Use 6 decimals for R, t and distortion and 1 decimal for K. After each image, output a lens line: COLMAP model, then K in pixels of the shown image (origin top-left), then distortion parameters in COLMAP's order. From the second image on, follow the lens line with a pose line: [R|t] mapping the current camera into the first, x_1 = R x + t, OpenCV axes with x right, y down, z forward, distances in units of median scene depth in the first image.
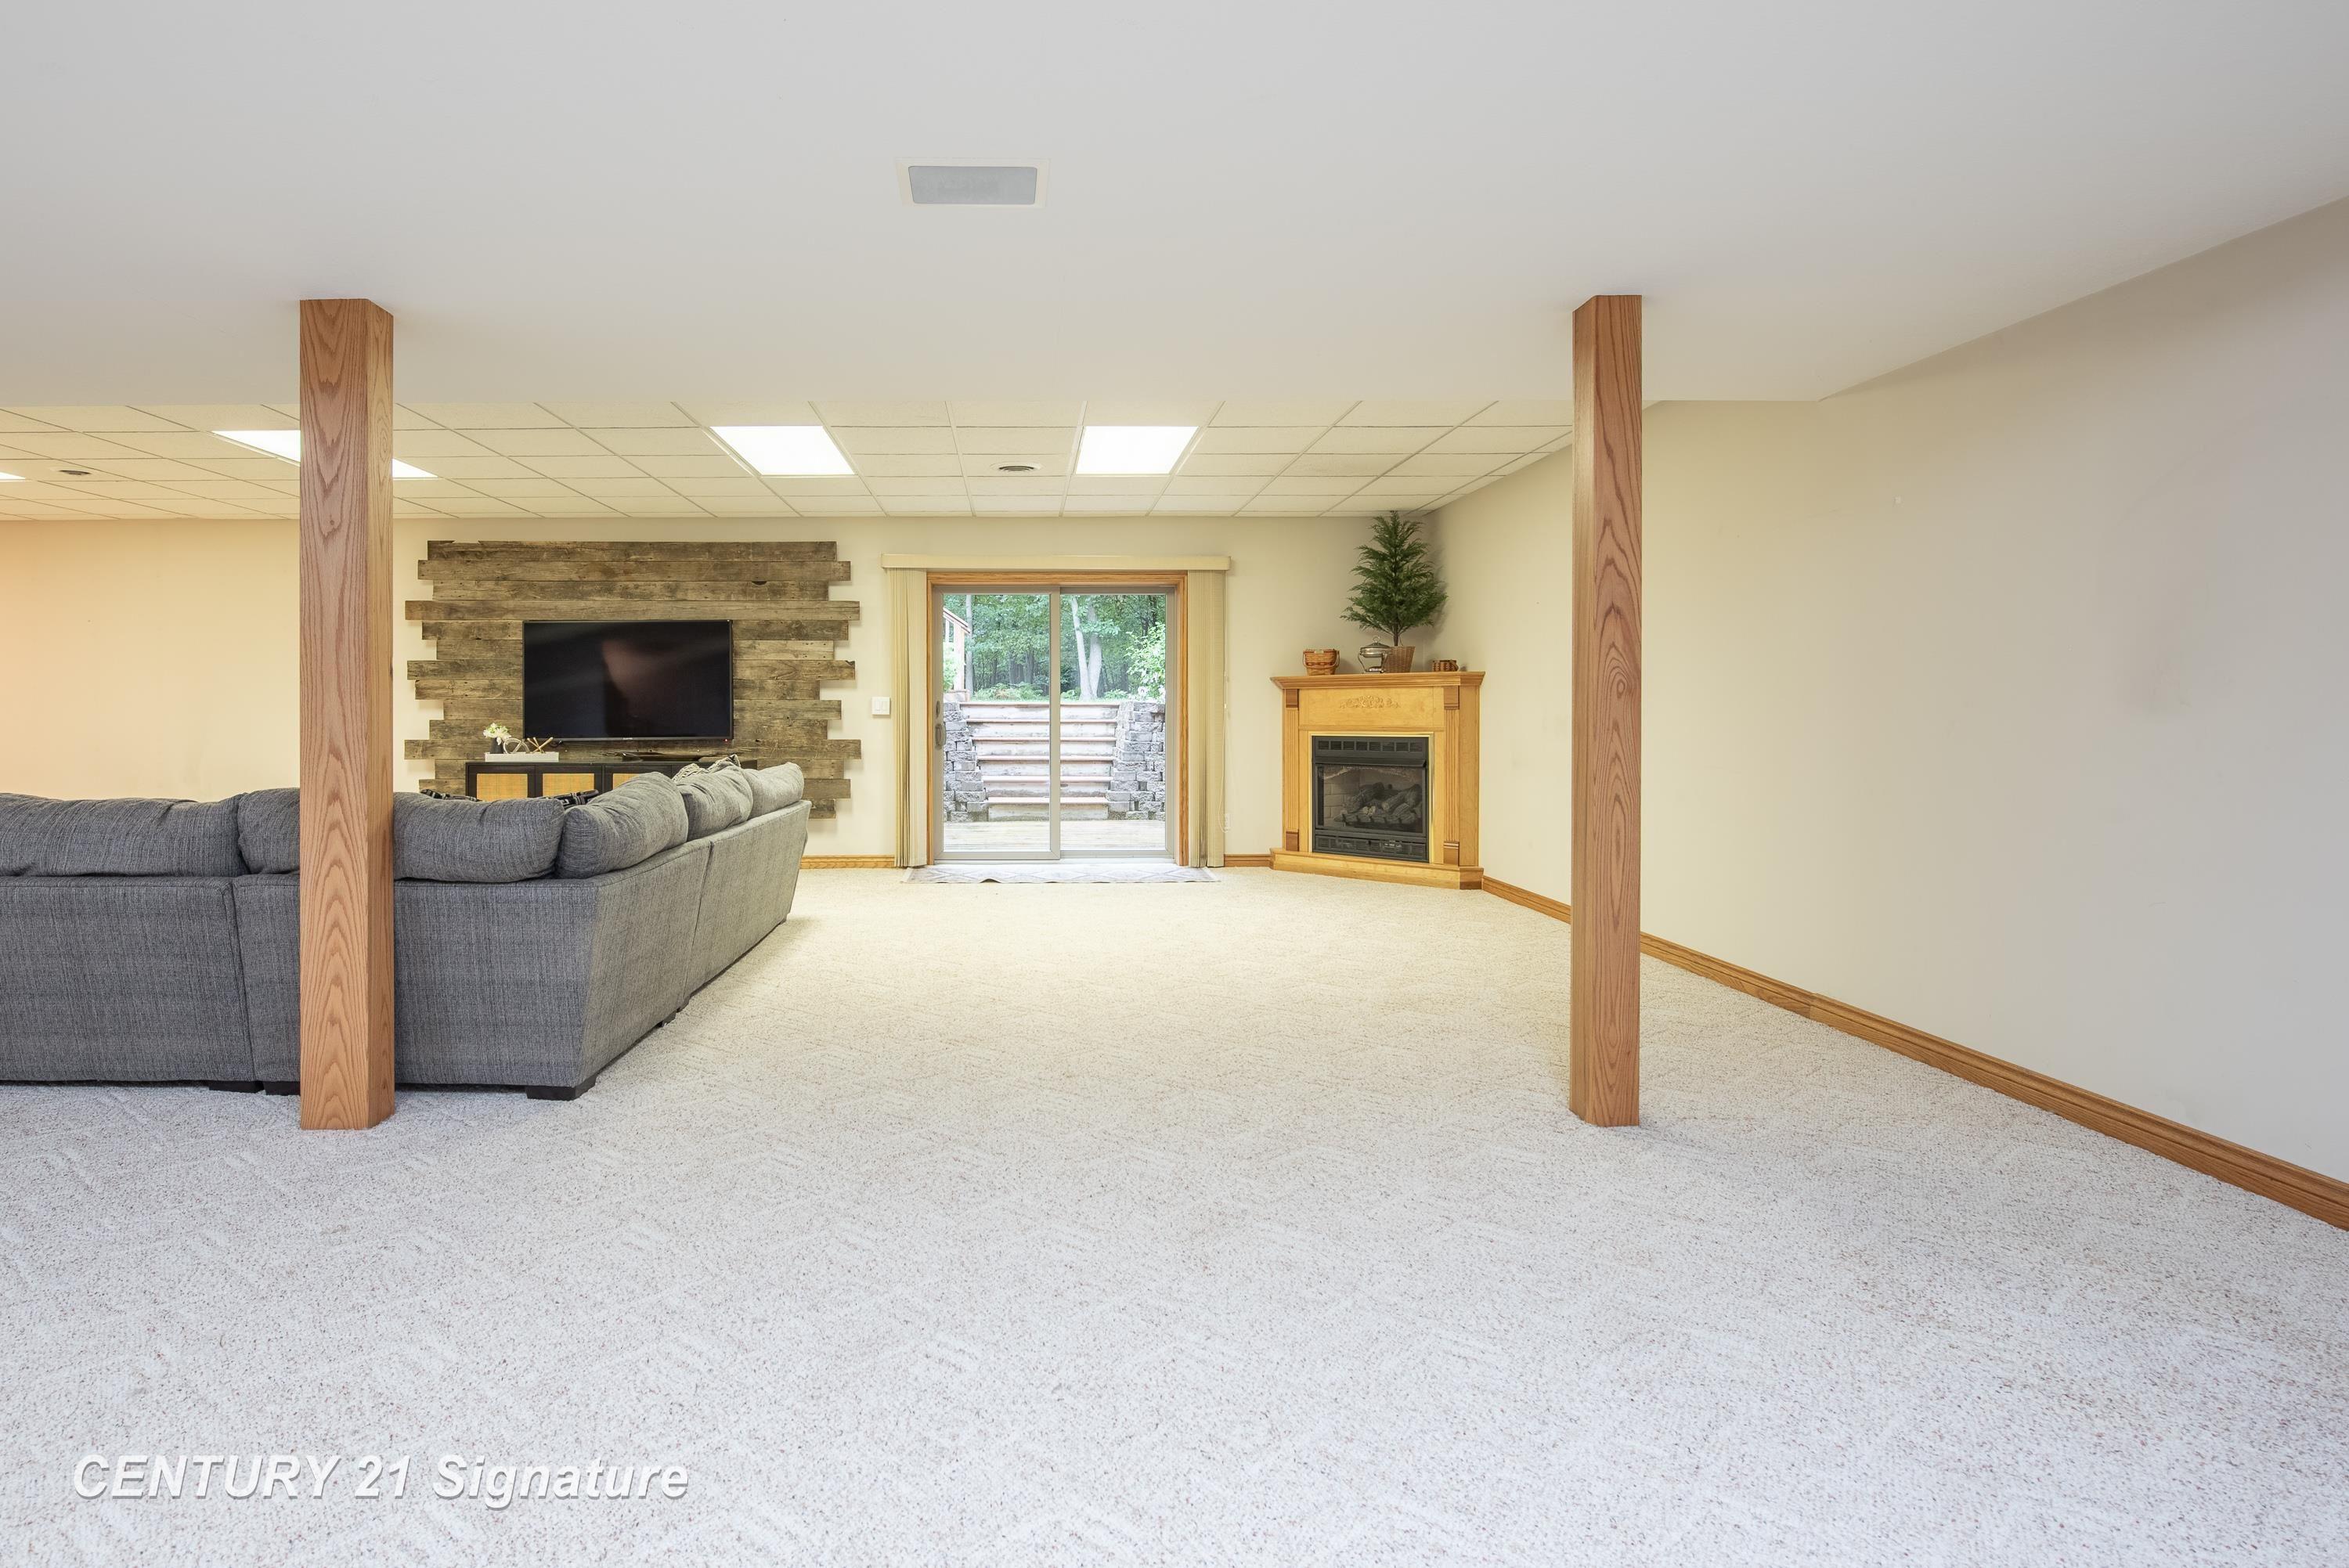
lens RADIAL K [[1184.0, 0, 1054.6], [0, 1184.0, 717.2], [0, 0, 1]] dist [-0.000862, -0.001091]
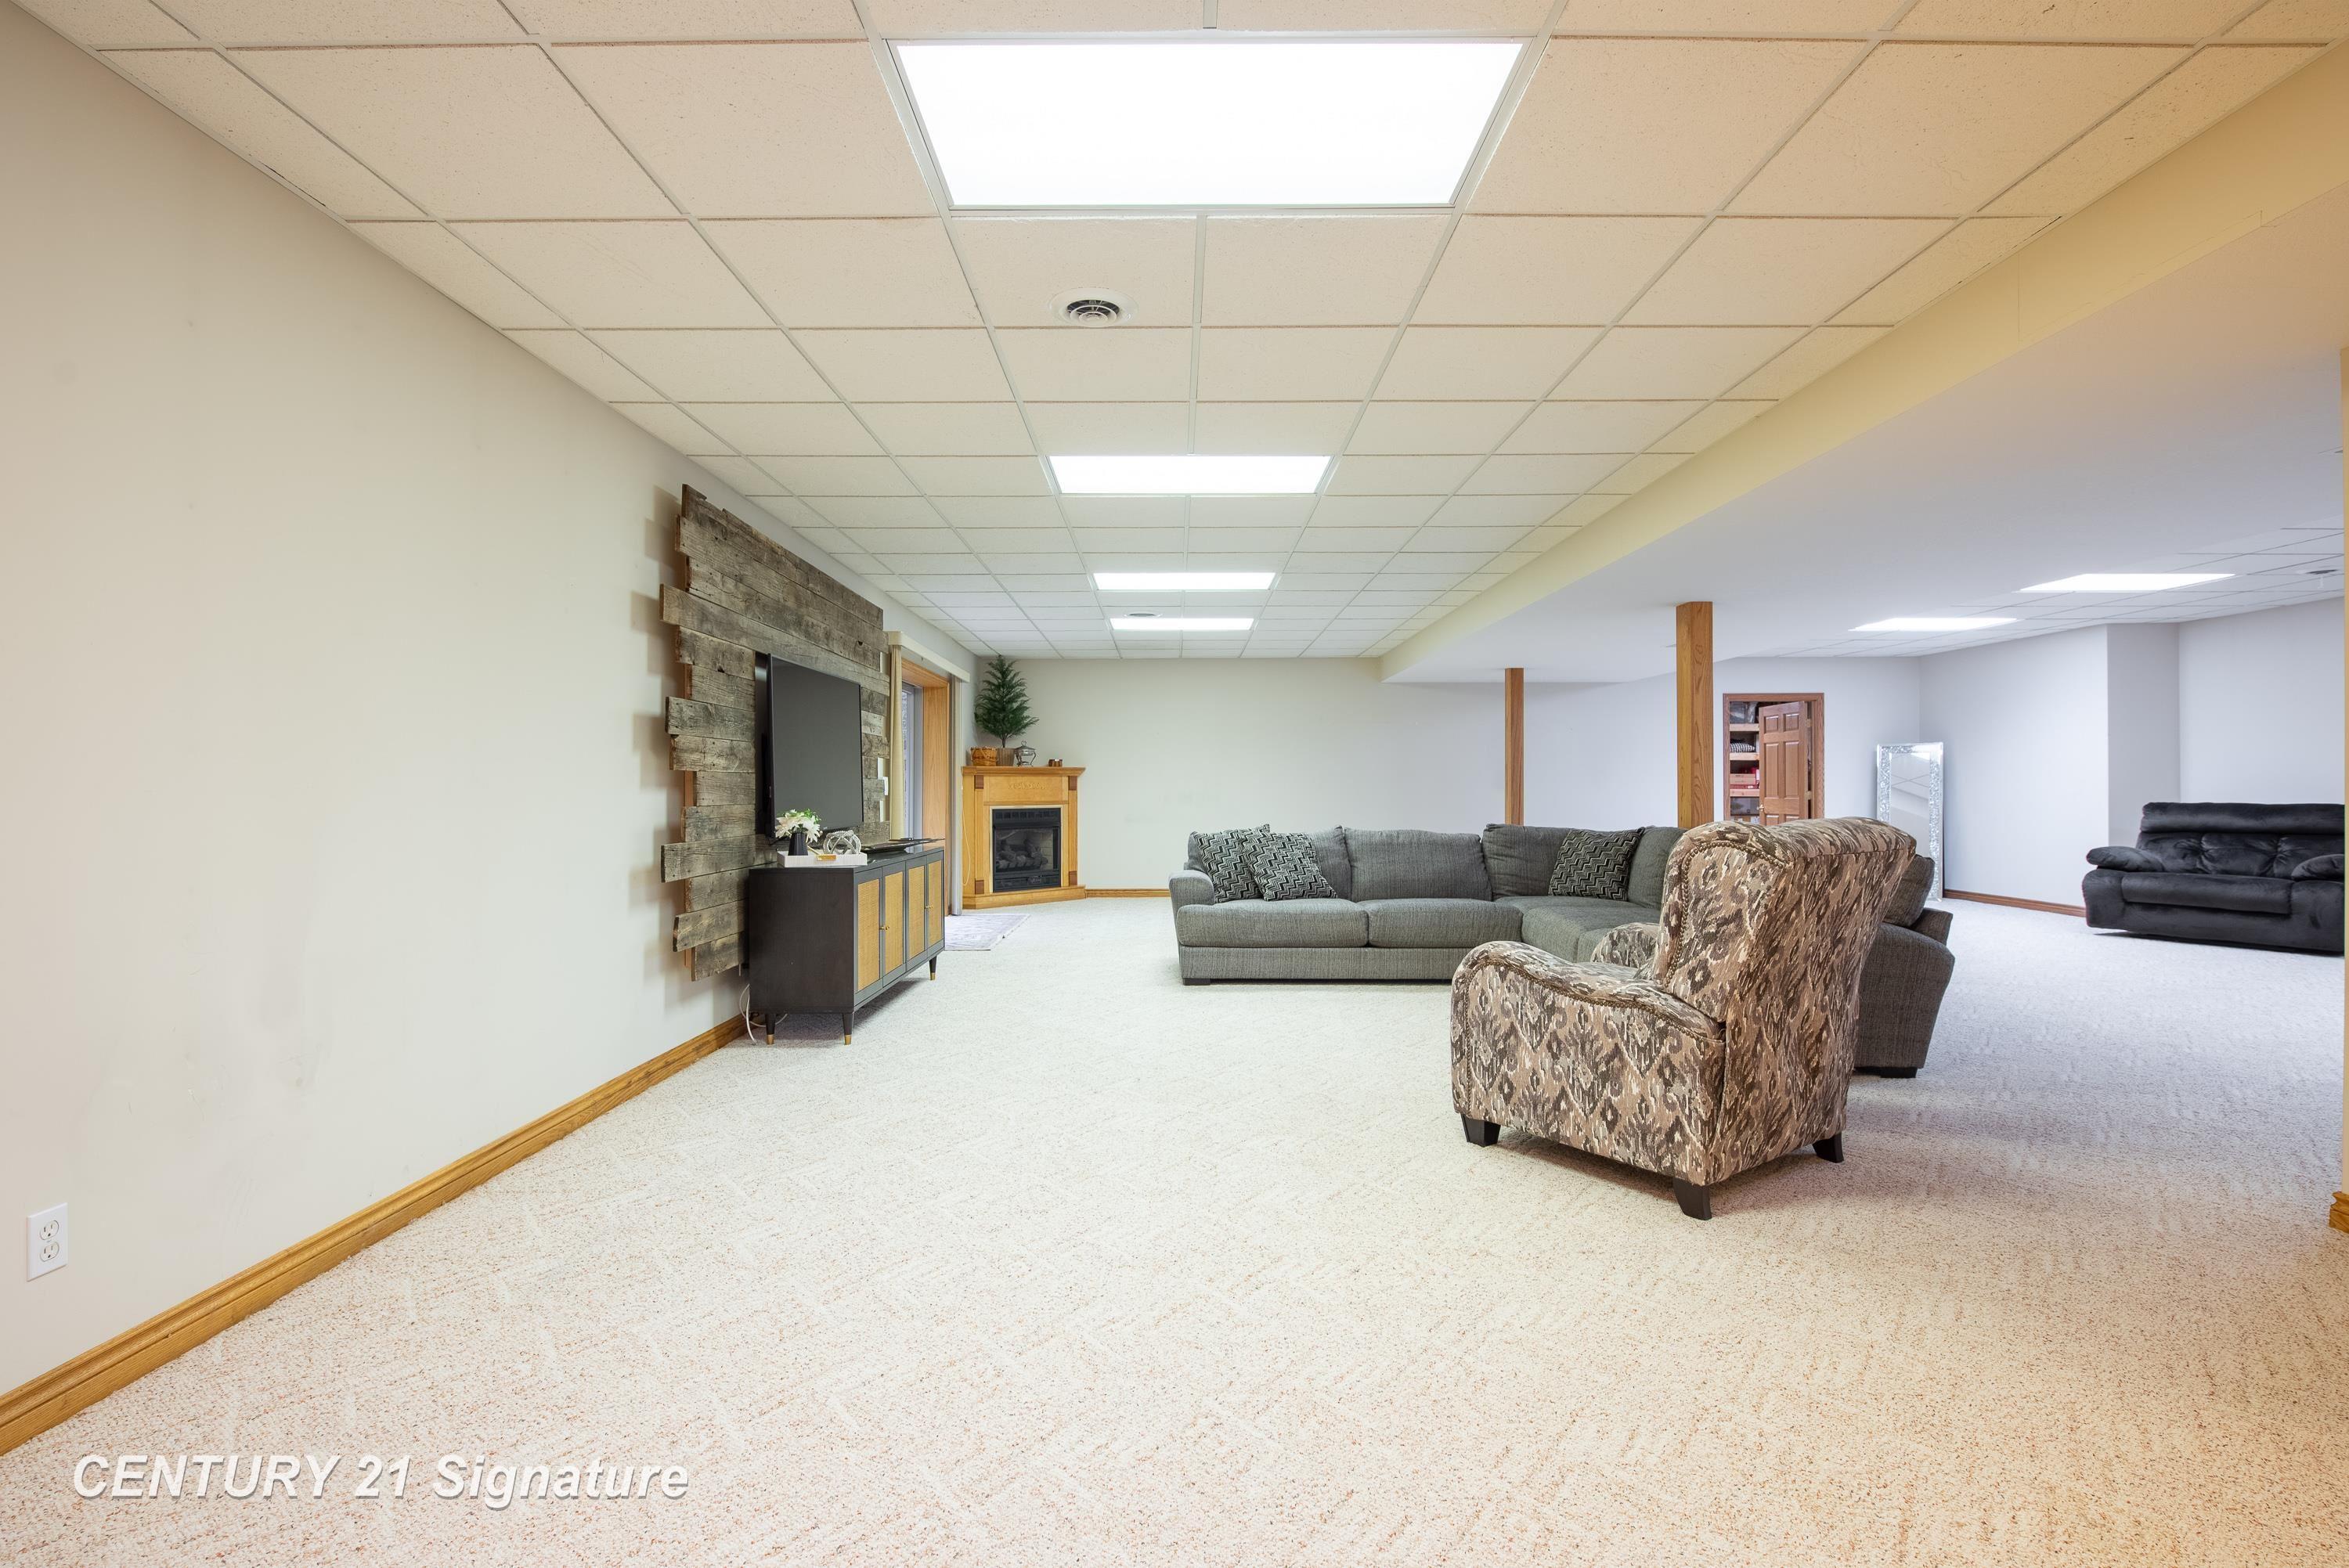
lens RADIAL K [[1075.7, 0, 1171.1], [0, 1075.7, 792.9], [0, 0, 1]] dist [-0.012725, -0.000210]
pose [[0.013272, -0.000571, 0.999912, -1.034931], [0.006742, 0.999977, 0.000481, -0.002444], [-0.999889, 0.006735, 0.013275, 0.764643]]
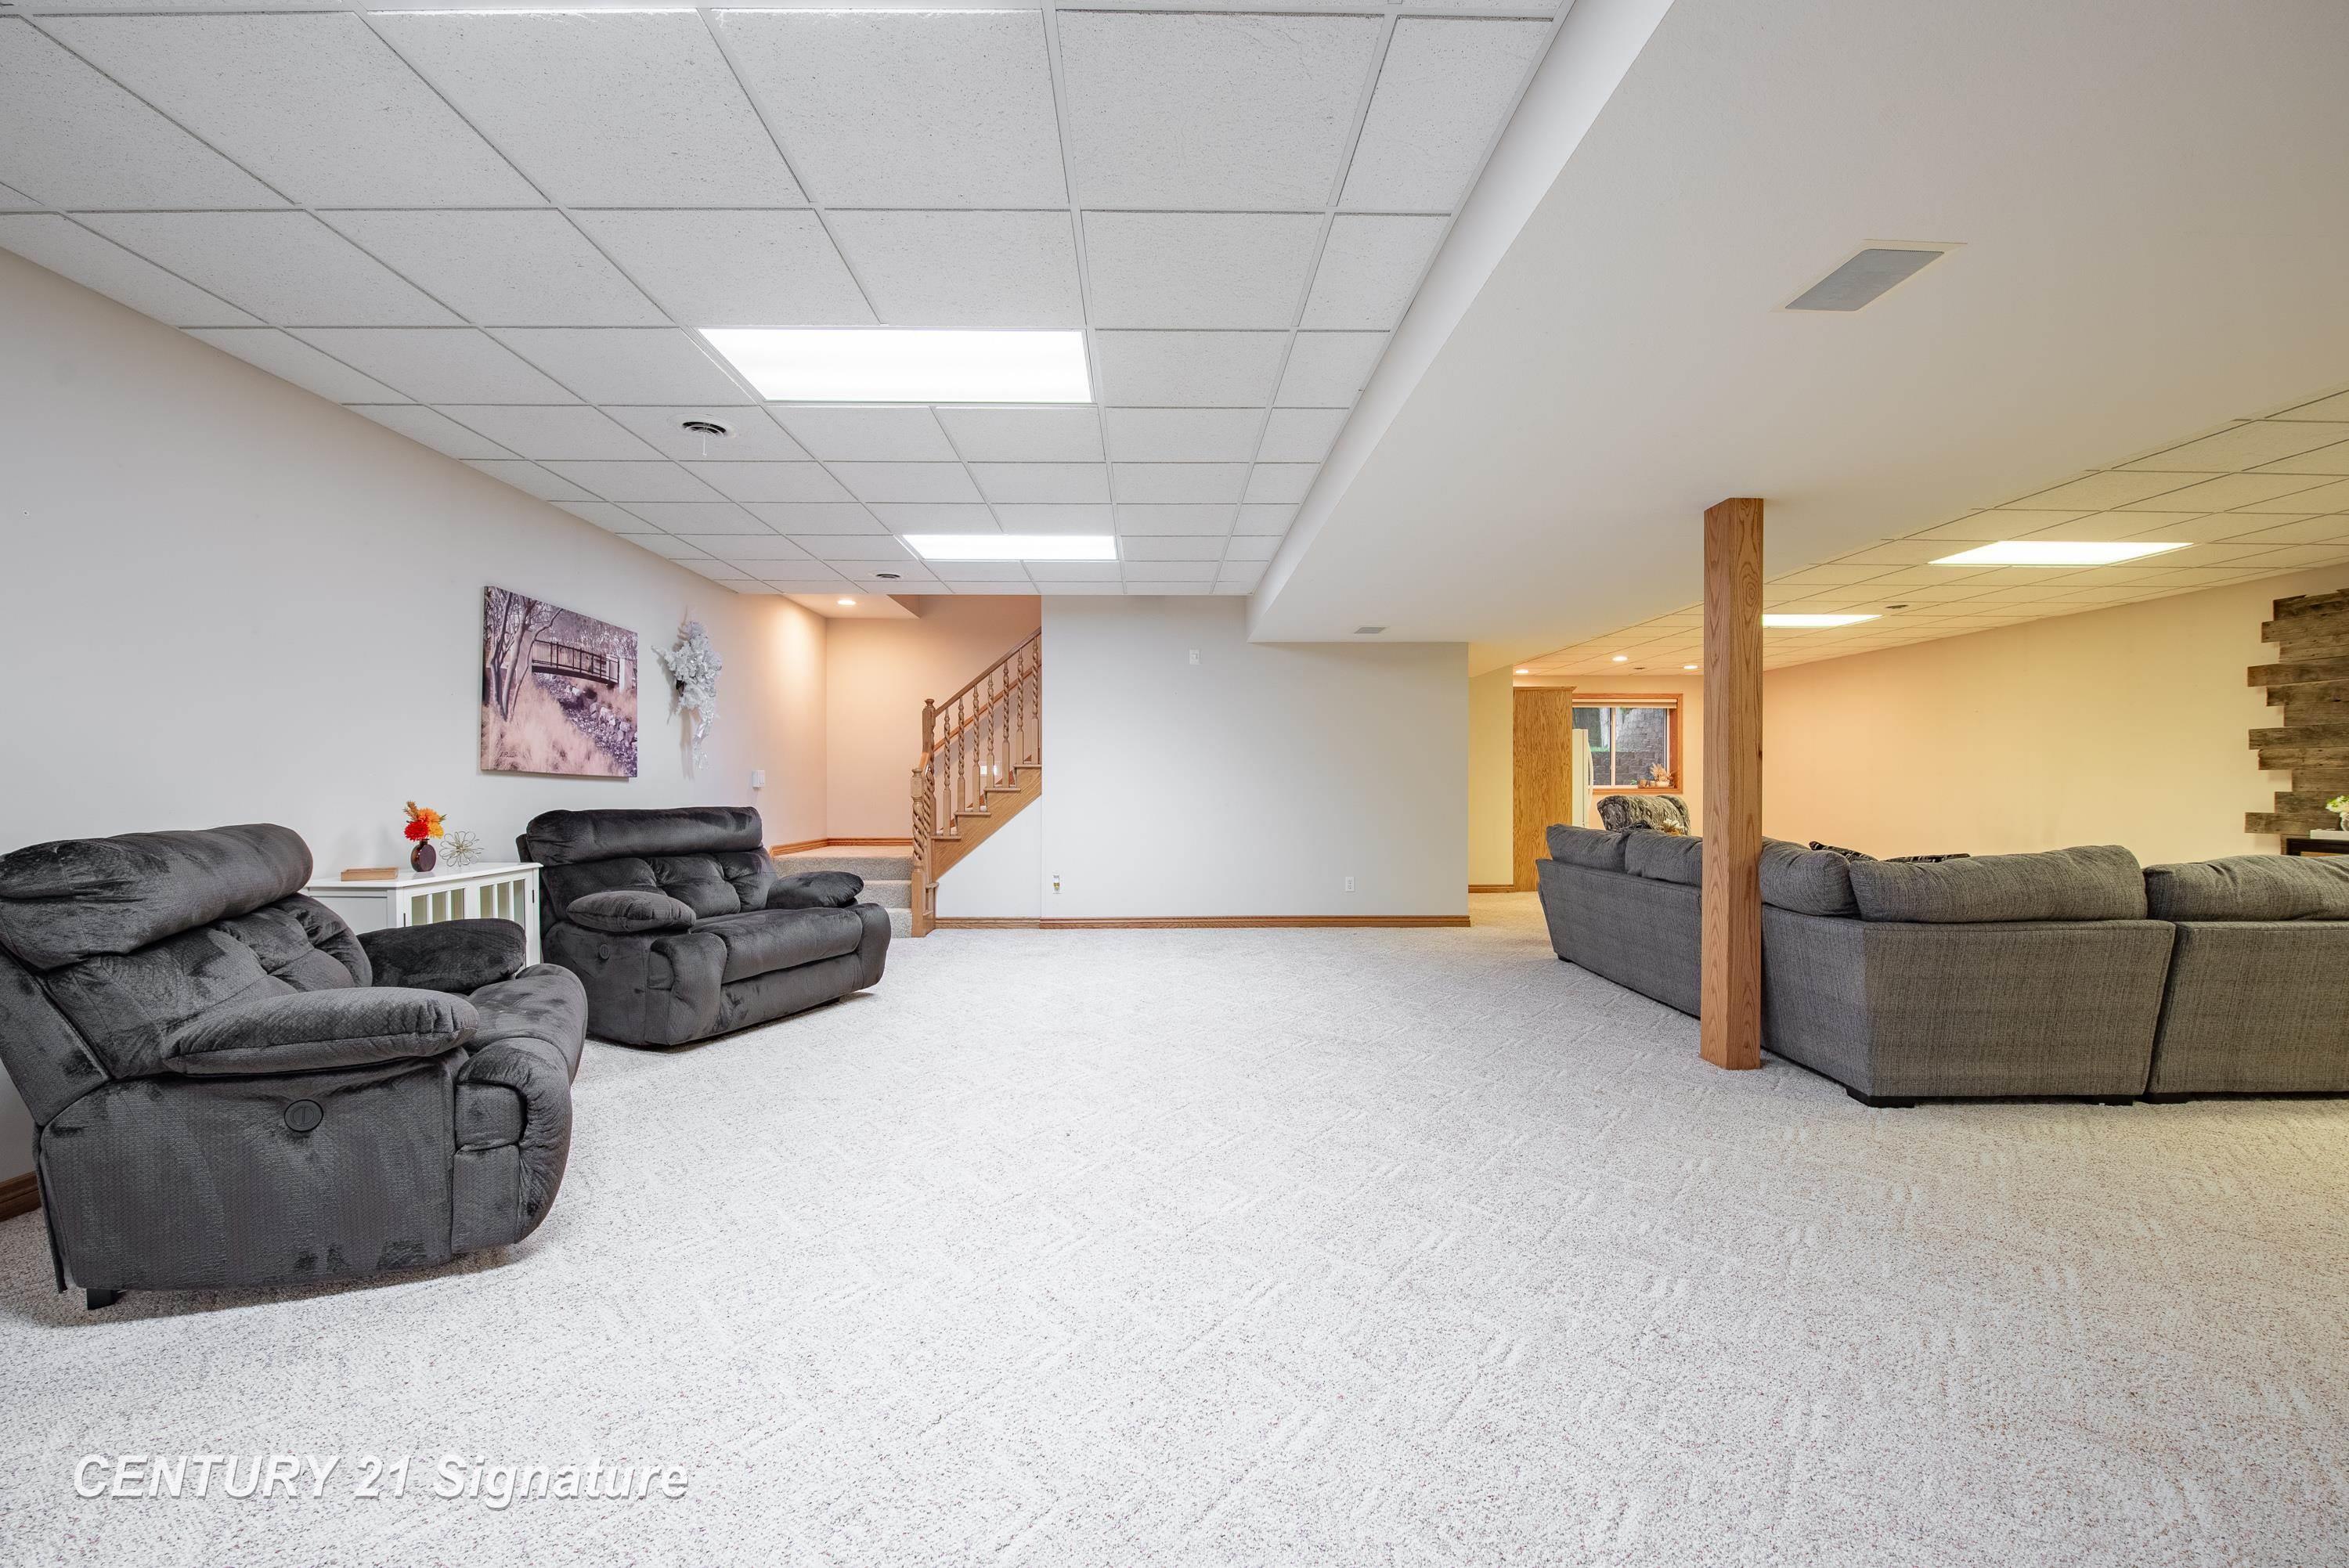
lens RADIAL K [[1013.3, 0, 1172.0], [0, 1013.3, 791.7], [0, 0, 1]] dist [0.002614, 0.000351]
pose [[0.013530, 0.007330, -0.999882, 0.261883], [-0.004512, 0.999963, 0.007269, 0.000379], [0.999898, 0.004413, 0.013563, 0.120345]]
